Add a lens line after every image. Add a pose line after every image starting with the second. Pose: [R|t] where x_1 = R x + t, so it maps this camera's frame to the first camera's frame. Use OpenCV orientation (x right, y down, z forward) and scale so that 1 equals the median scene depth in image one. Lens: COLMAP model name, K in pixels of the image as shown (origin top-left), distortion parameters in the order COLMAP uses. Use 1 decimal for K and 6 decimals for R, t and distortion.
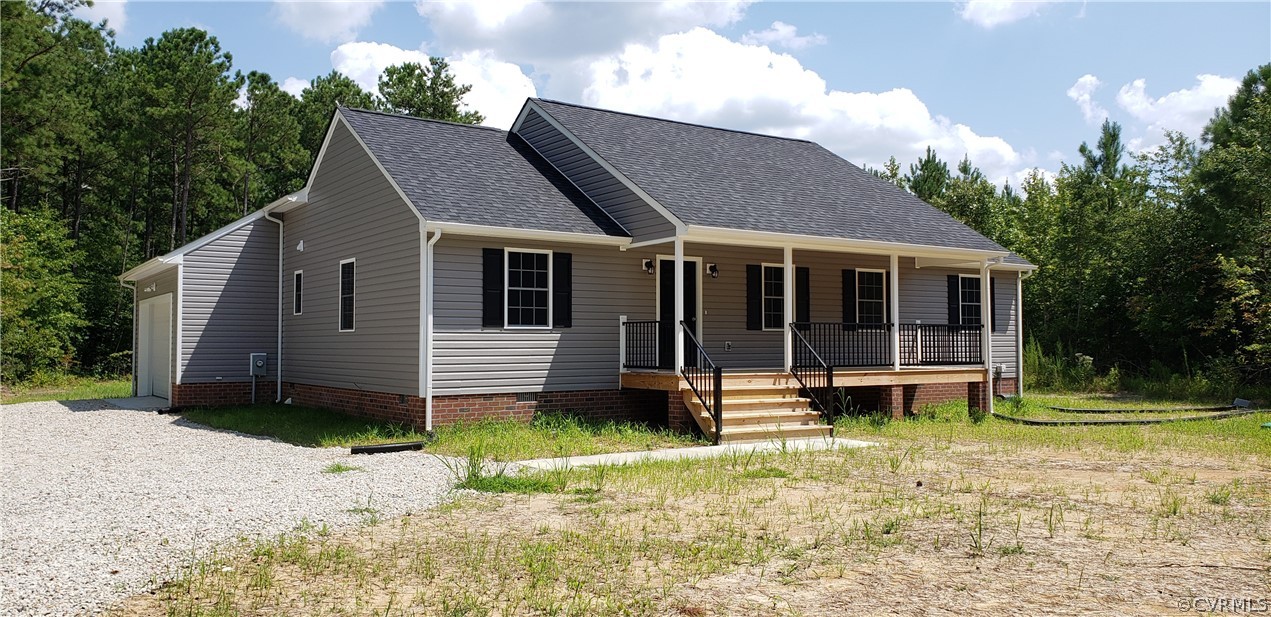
lens RADIAL K [[998.9, 0, 637.4], [0, 998.9, 300.7], [0, 0, 1]] dist [0.030234, -0.033170]
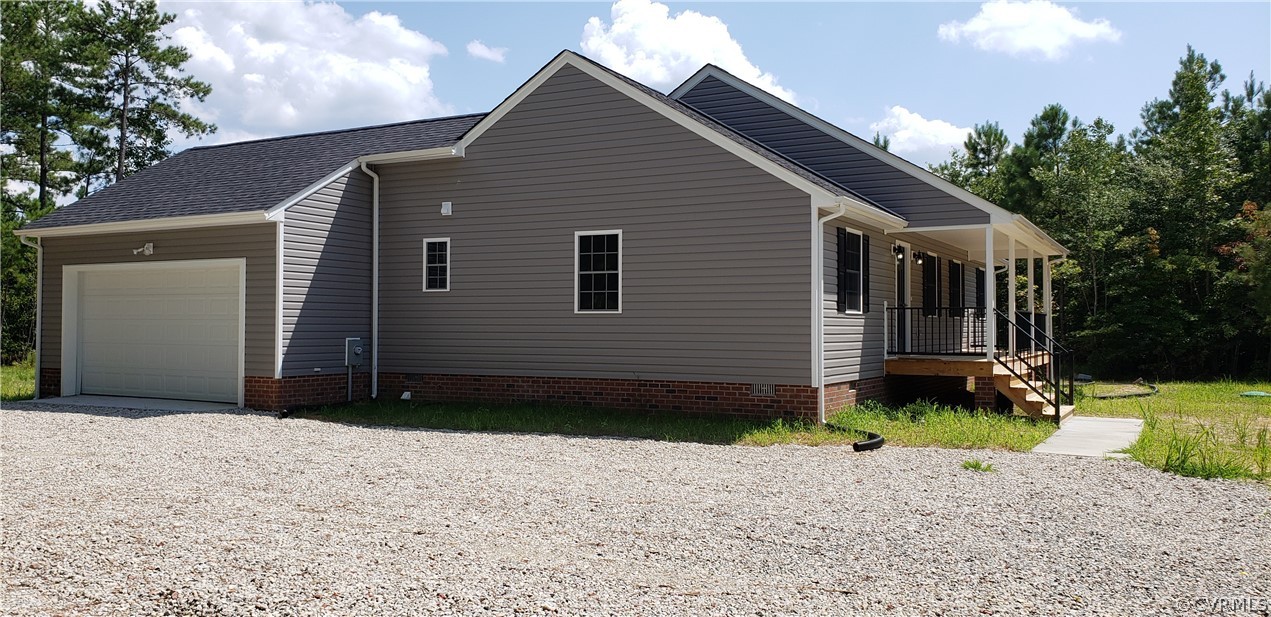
lens RADIAL K [[998.9, 0, 632.8], [0, 998.9, 313.4], [0, 0, 1]] dist [0.030234, -0.033170]
pose [[0.889444, 0.011488, 0.456900, -0.683769], [-0.025901, 0.999344, 0.025295, 0.008652], [-0.456310, -0.034333, 0.889159, 0.233123]]
